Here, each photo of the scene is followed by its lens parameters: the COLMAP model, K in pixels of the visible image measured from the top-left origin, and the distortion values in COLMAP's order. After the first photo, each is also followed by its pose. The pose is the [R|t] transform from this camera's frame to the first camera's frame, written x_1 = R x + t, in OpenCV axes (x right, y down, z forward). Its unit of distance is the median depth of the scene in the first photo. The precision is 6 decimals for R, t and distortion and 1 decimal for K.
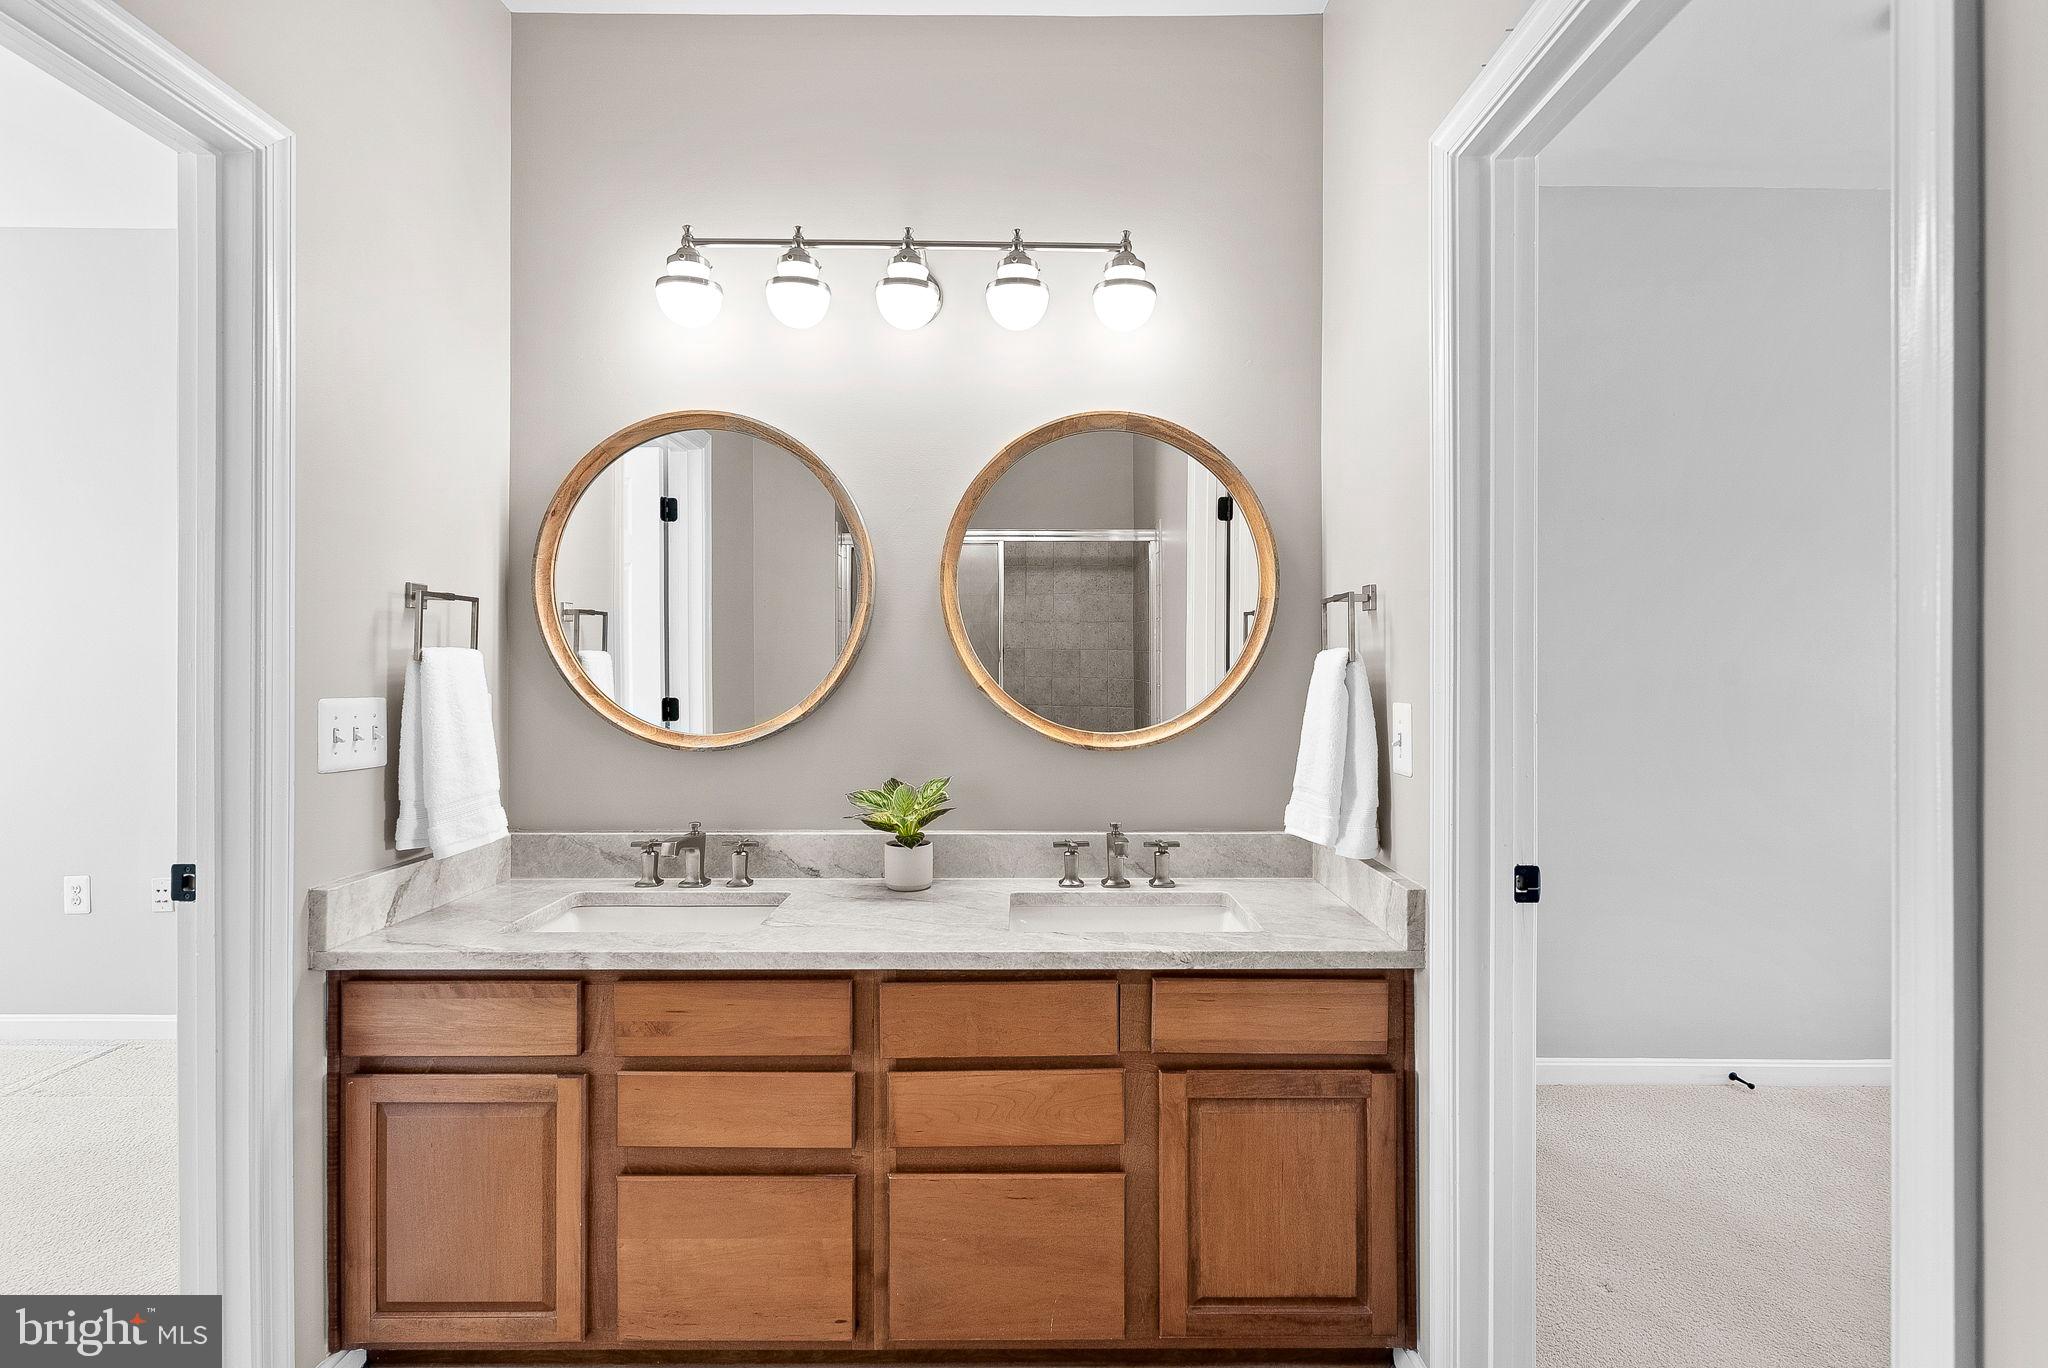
lens RADIAL K [[945.1, 0, 1021.8], [0, 945.1, 665.5], [0, 0, 1]] dist [-0.001611, 0.000366]
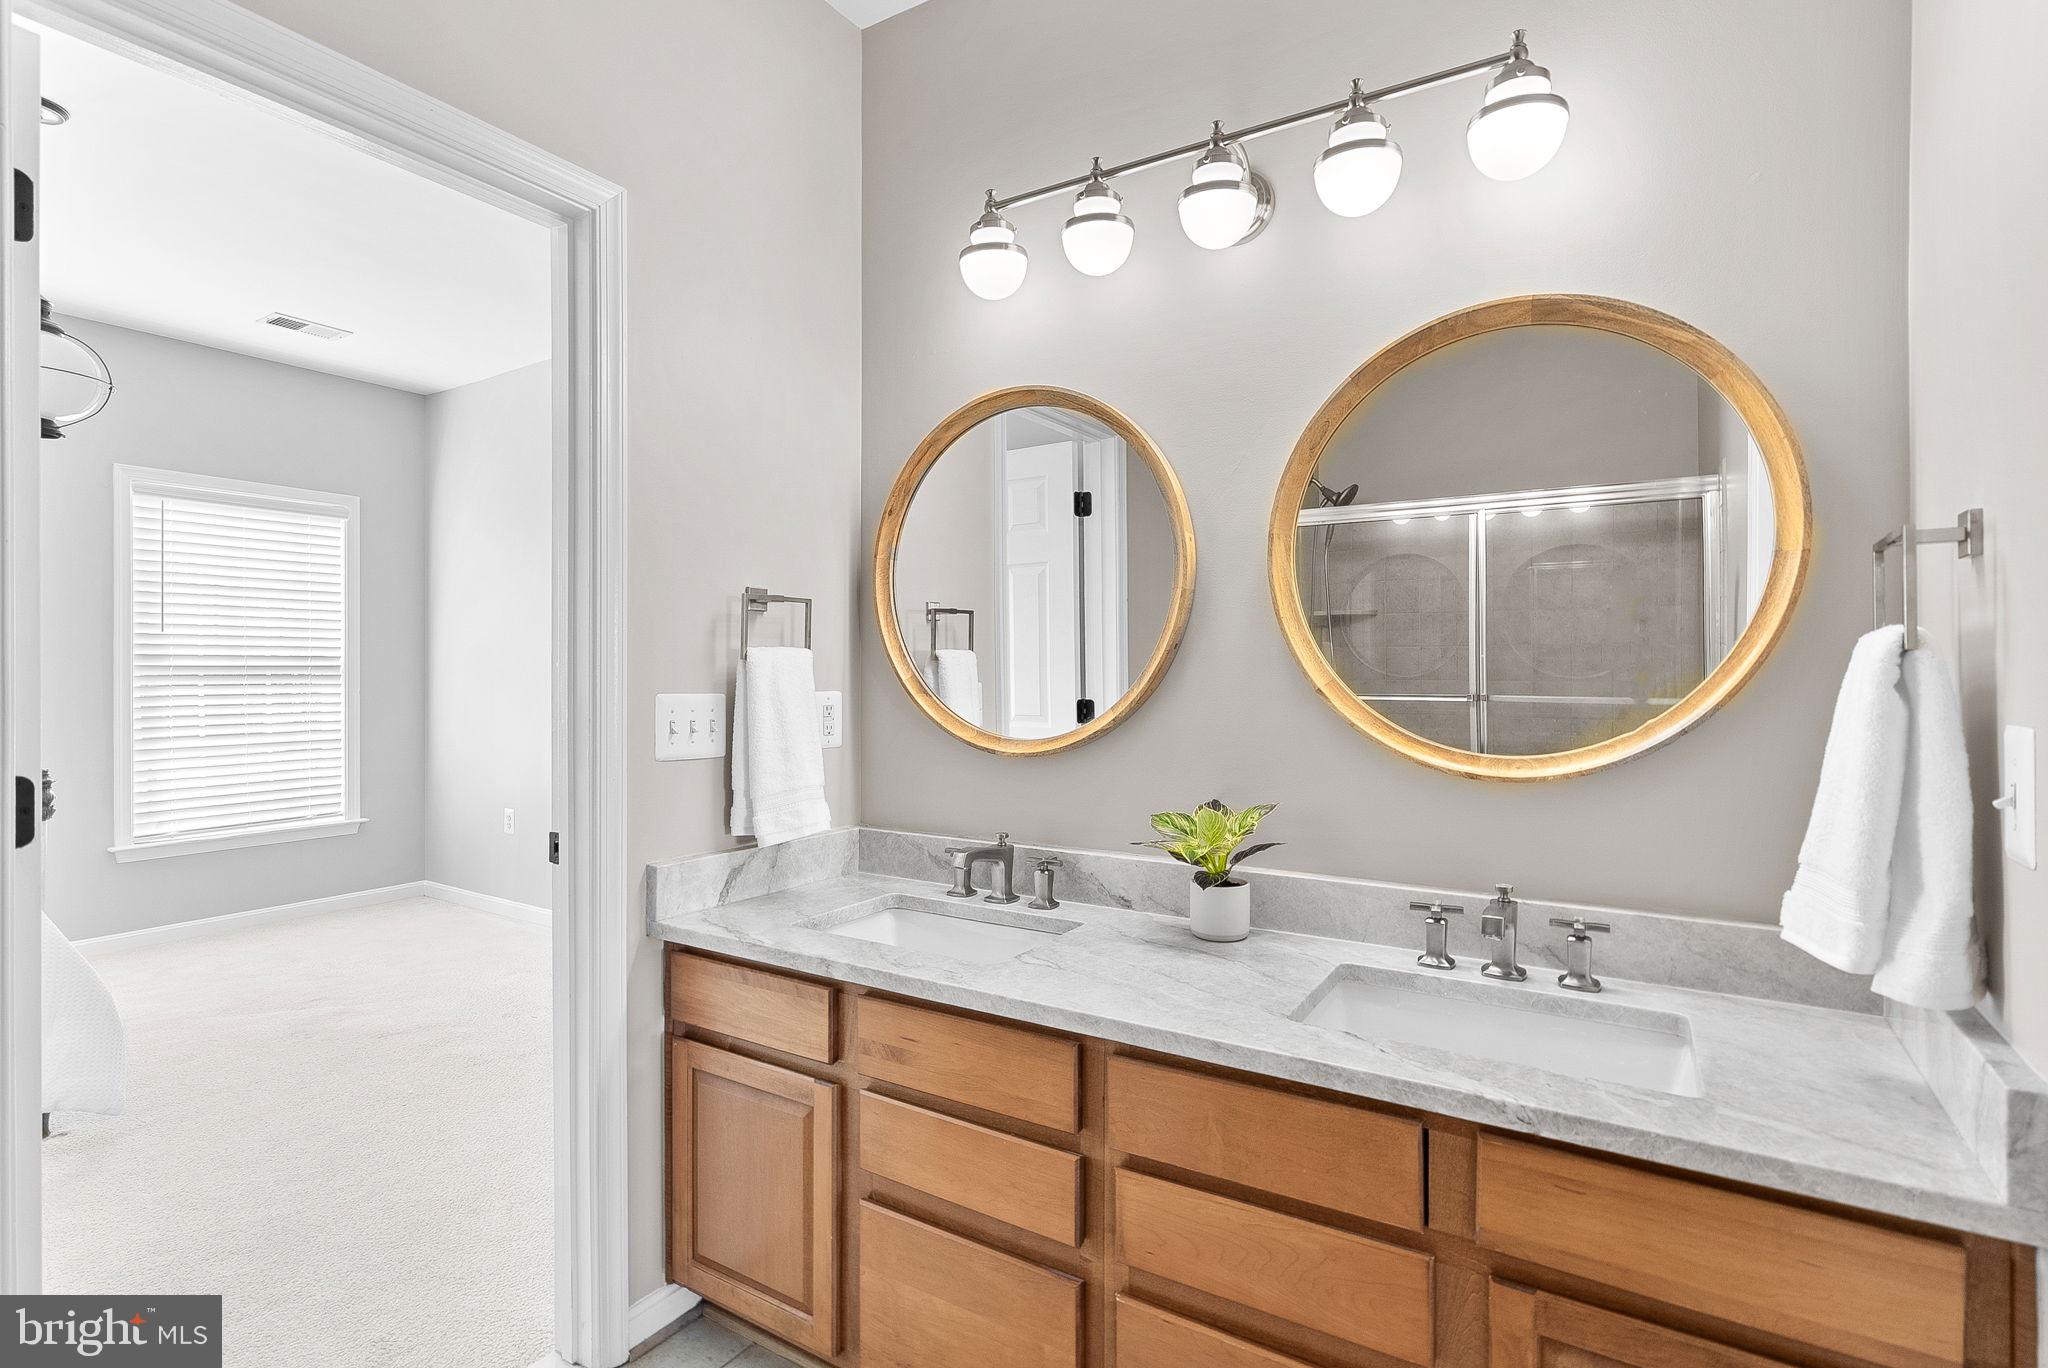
lens RADIAL K [[976.9, 0, 1023.1], [0, 976.9, 671.6], [0, 0, 1]] dist [-0.010249, 0.007638]
pose [[0.846021, -0.000470, -0.533149, 0.213785], [0.002709, 0.999990, 0.003417, 0.005625], [0.533142, -0.004335, 0.846015, 0.237124]]
